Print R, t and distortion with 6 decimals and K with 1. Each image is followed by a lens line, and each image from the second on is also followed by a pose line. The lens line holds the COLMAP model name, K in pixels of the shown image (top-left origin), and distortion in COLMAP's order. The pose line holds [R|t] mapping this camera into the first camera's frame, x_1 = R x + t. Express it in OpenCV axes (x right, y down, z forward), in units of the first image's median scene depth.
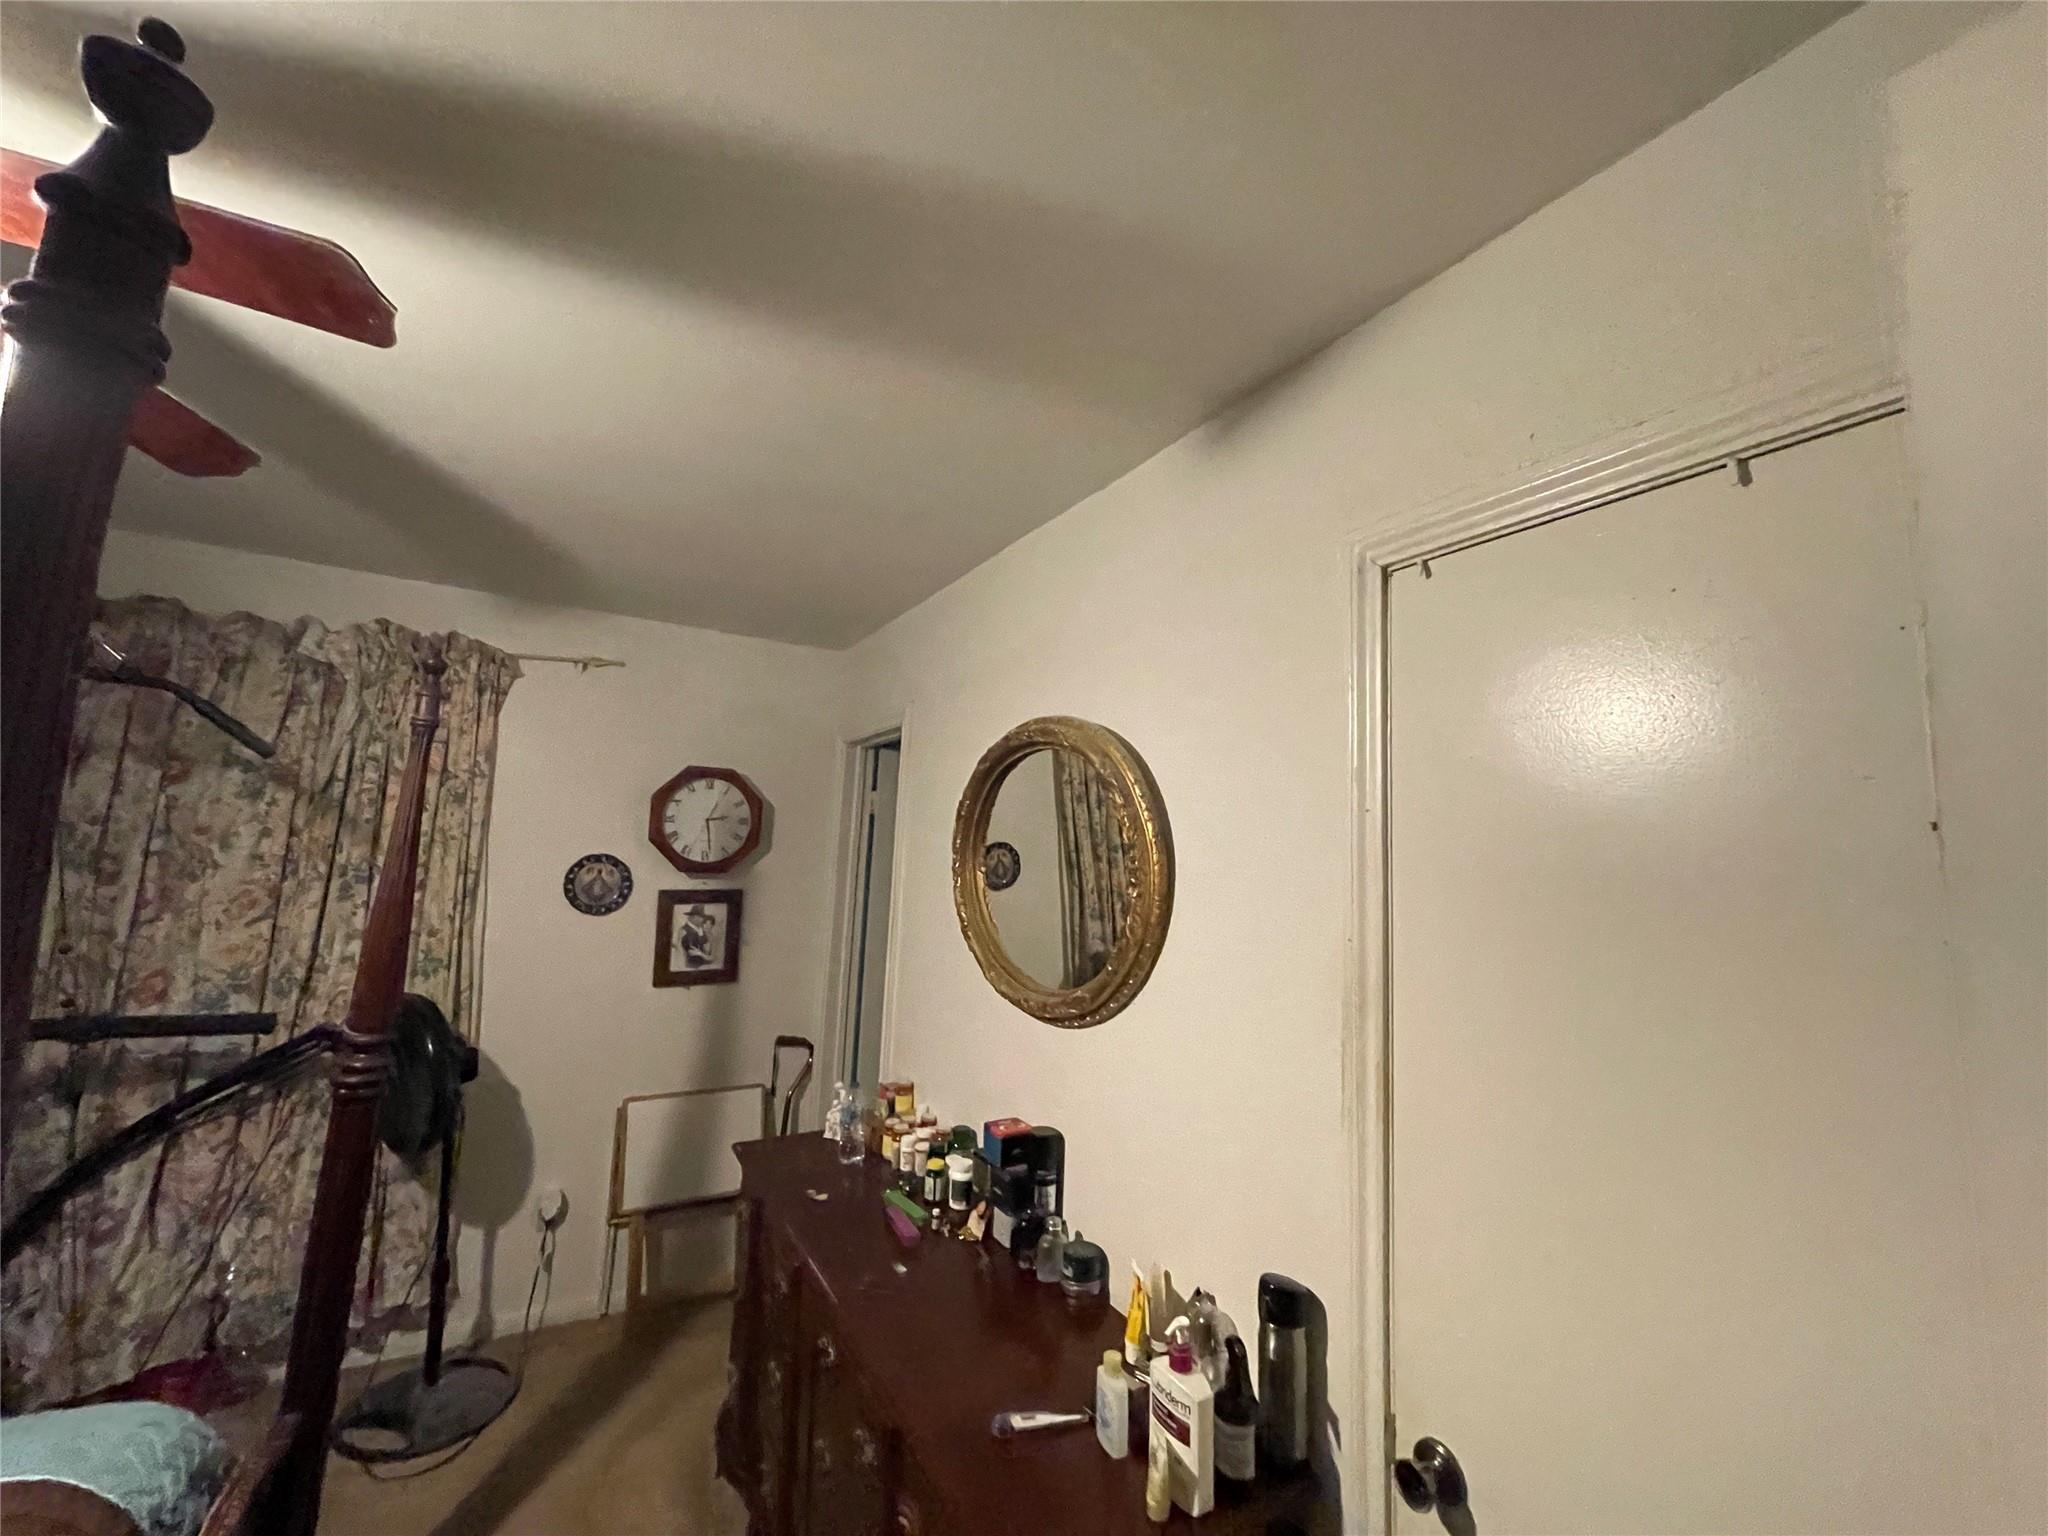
lens RADIAL K [[824.8, 0, 1020.2], [0, 824.8, 769.3], [0, 0, 1]] dist [-0.001174, -0.000210]
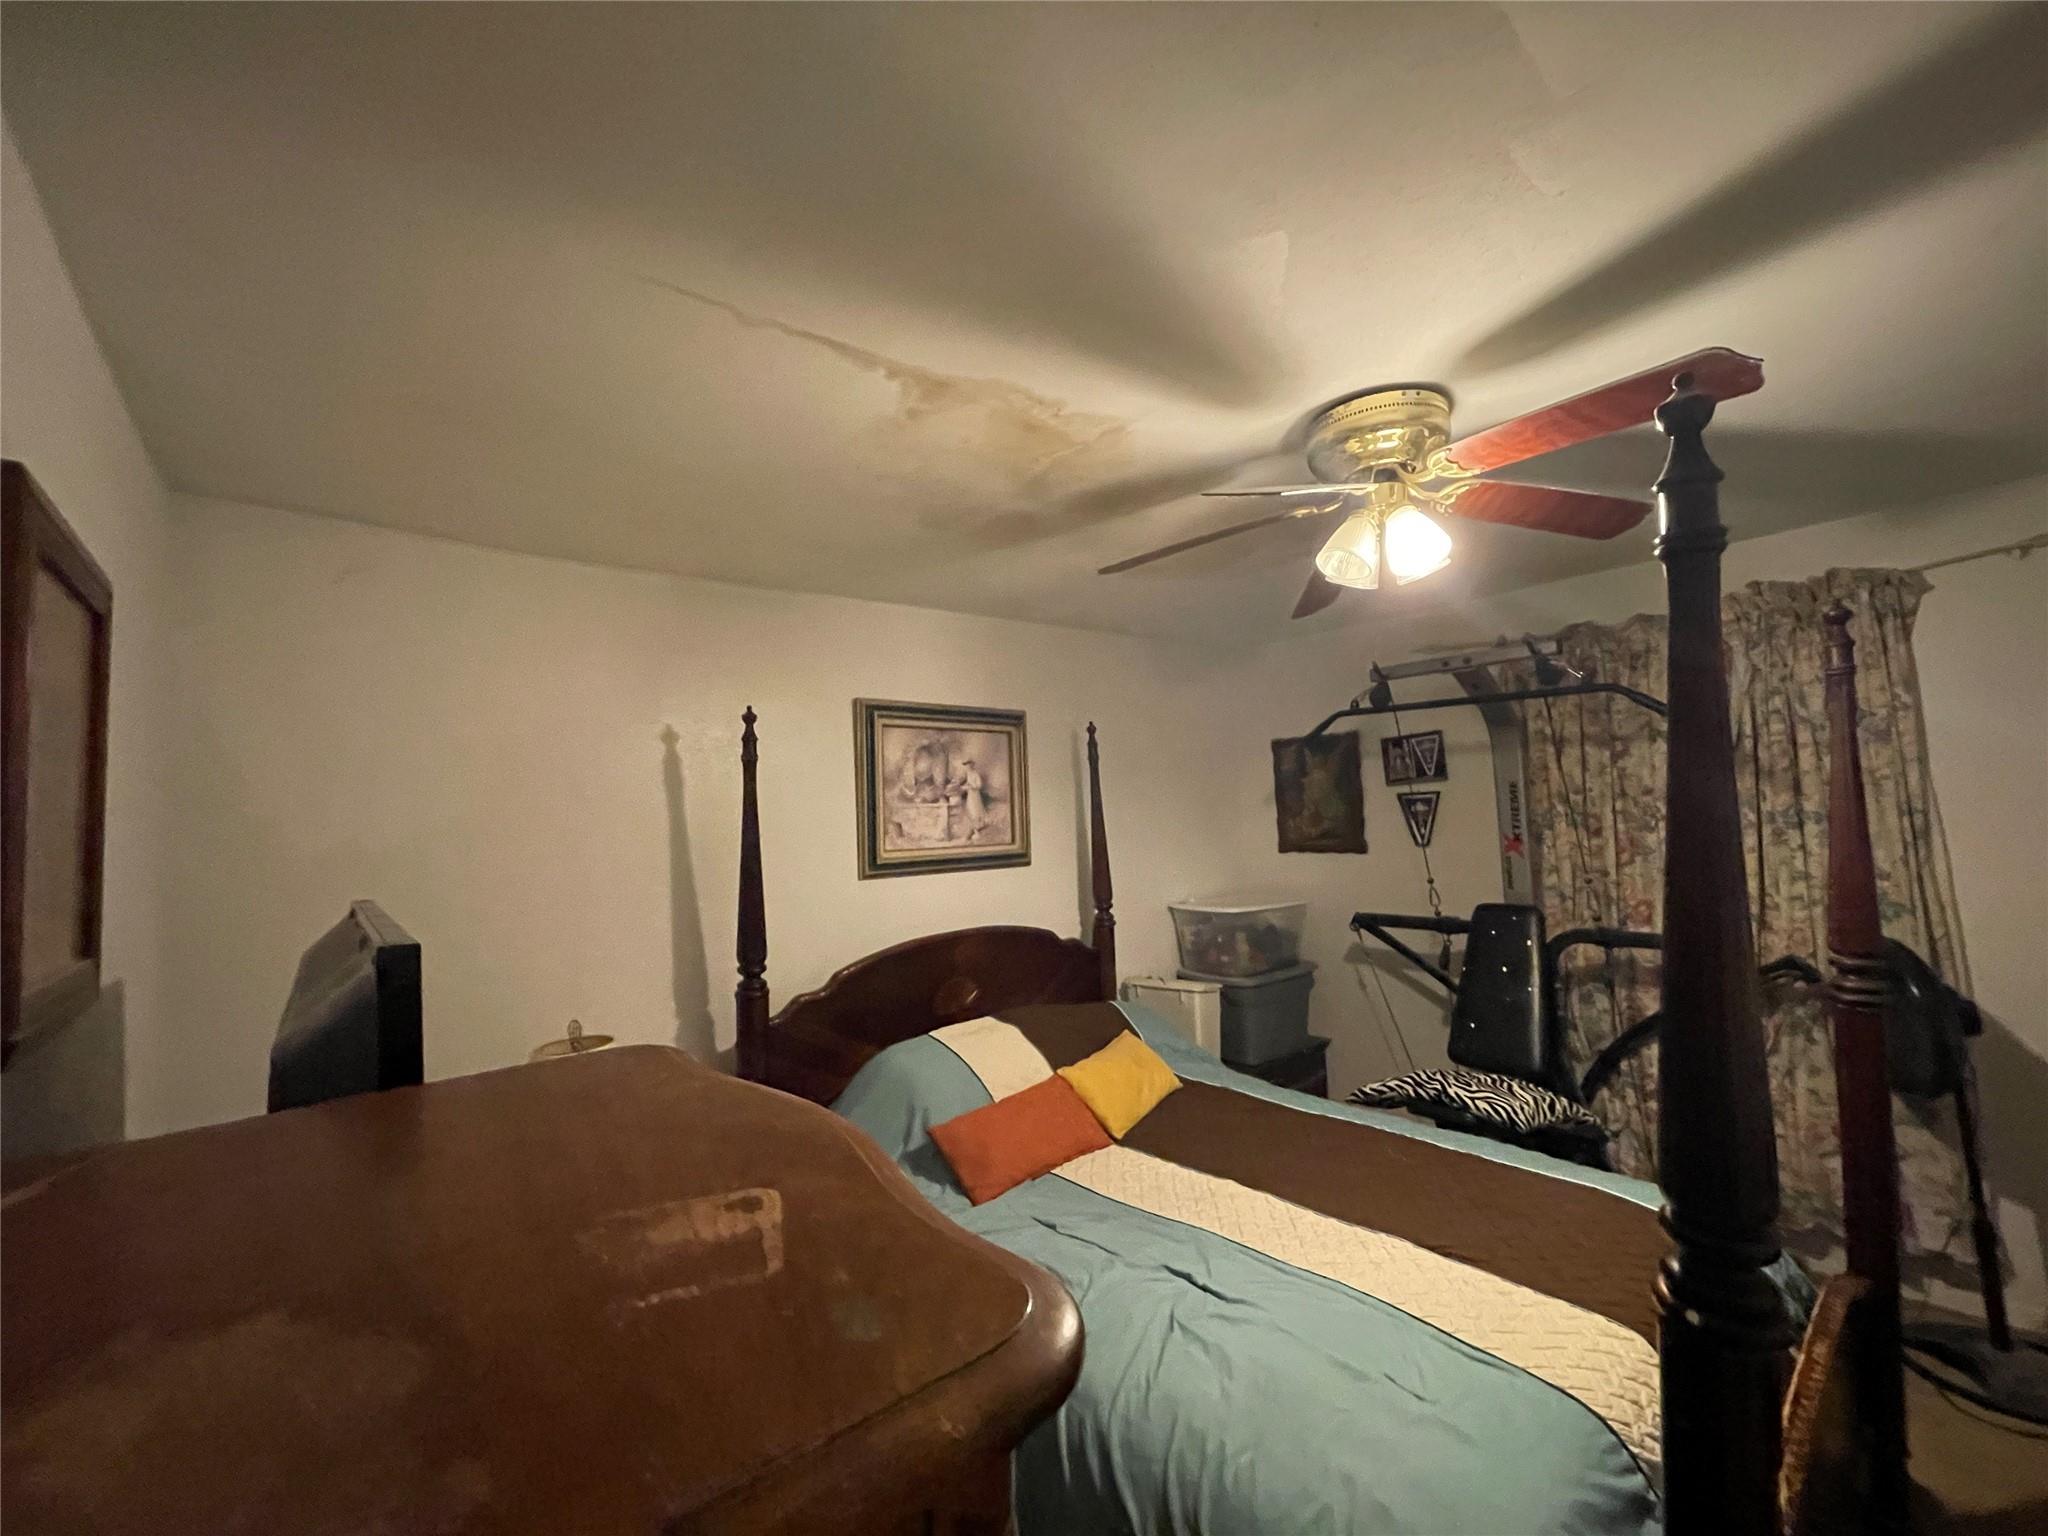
lens RADIAL K [[808.2, 0, 1036.2], [0, 808.2, 773.8], [0, 0, 1]] dist [-0.000201, -0.000744]
pose [[0.171200, -0.109652, -0.979115, 0.062026], [0.166221, 0.982756, -0.080996, -0.008986], [0.971113, -0.148883, 0.186475, -0.133468]]
